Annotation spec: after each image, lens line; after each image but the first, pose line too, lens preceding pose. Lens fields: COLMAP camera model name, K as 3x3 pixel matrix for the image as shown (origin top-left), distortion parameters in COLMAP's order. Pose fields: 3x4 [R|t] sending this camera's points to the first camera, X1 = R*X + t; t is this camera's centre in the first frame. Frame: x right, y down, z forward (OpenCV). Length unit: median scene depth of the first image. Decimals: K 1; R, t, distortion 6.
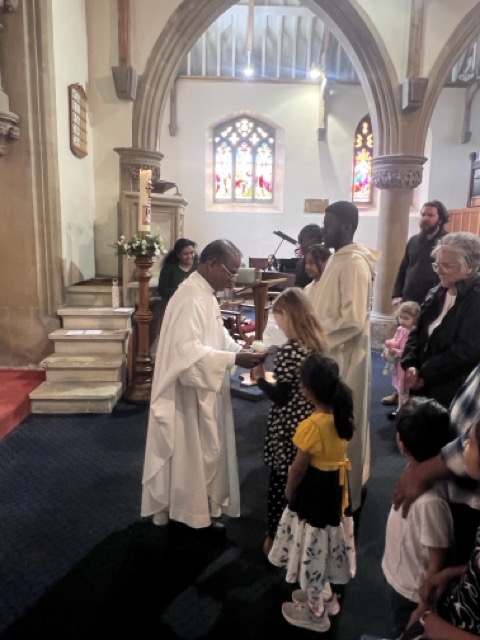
lens RADIAL K [[472.2, 0, 241.5], [0, 472.2, 317.0], [0, 0, 1]] dist [-0.002166, -0.003702]
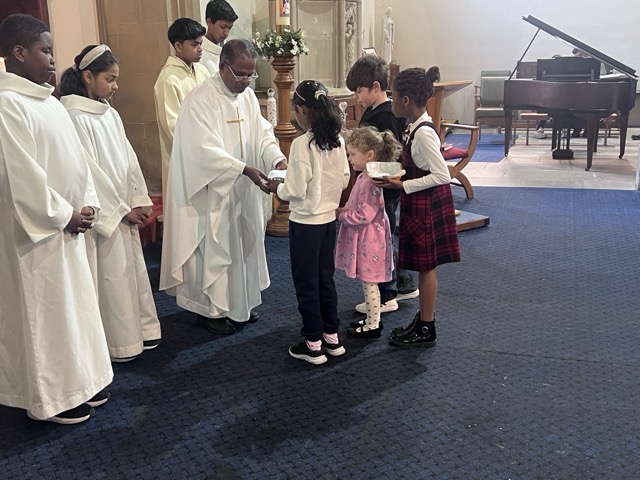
lens RADIAL K [[765.7, 0, 317.7], [0, 765.7, 249.6], [0, 0, 1]] dist [0.038169, 0.000000]
pose [[0.944673, 0.044051, -0.325043, 0.228856], [-0.011353, 0.994739, 0.101815, 0.052596], [0.327818, -0.092492, 0.940202, -0.205226]]
